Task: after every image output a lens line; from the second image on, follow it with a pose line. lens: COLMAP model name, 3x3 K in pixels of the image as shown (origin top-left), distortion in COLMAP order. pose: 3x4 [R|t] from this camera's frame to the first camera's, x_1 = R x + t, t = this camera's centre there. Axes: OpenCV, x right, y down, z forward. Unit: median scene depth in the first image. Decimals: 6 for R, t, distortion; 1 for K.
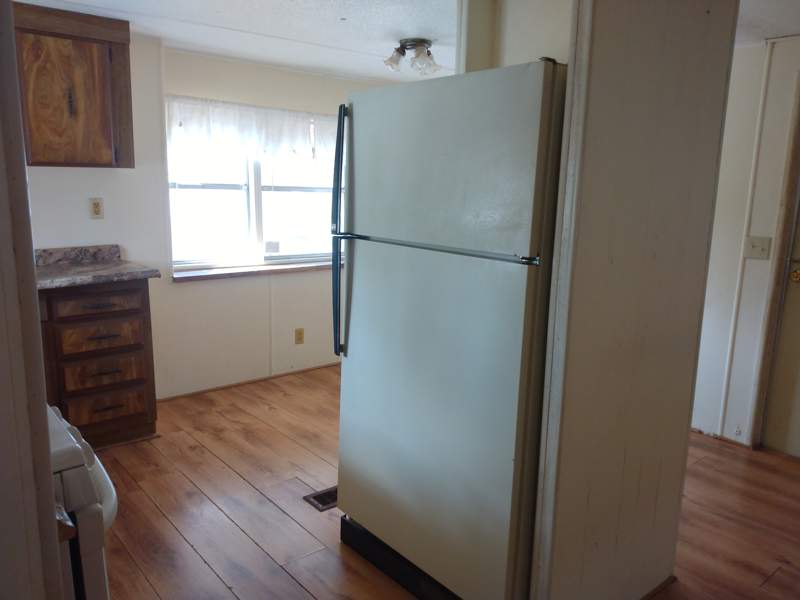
lens RADIAL K [[616.8, 0, 402.3], [0, 616.8, 300.9], [0, 0, 1]] dist [0.066370, -0.096511]
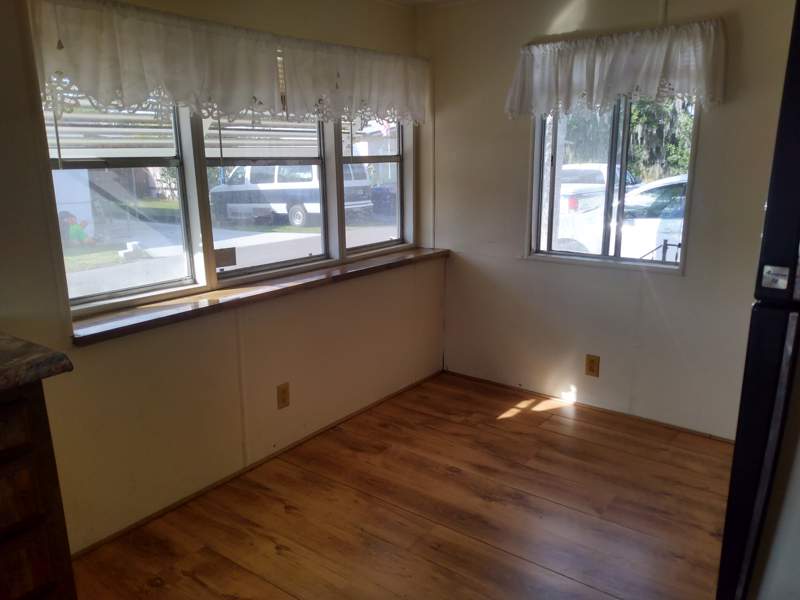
lens RADIAL K [[616.8, 0, 398.5], [0, 616.8, 304.5], [0, 0, 1]] dist [0.066370, -0.096511]
pose [[0.977435, -0.077367, 0.196559, -0.202017], [0.067130, 0.996044, 0.058230, -0.078963], [-0.200286, -0.043721, 0.978761, 0.427305]]
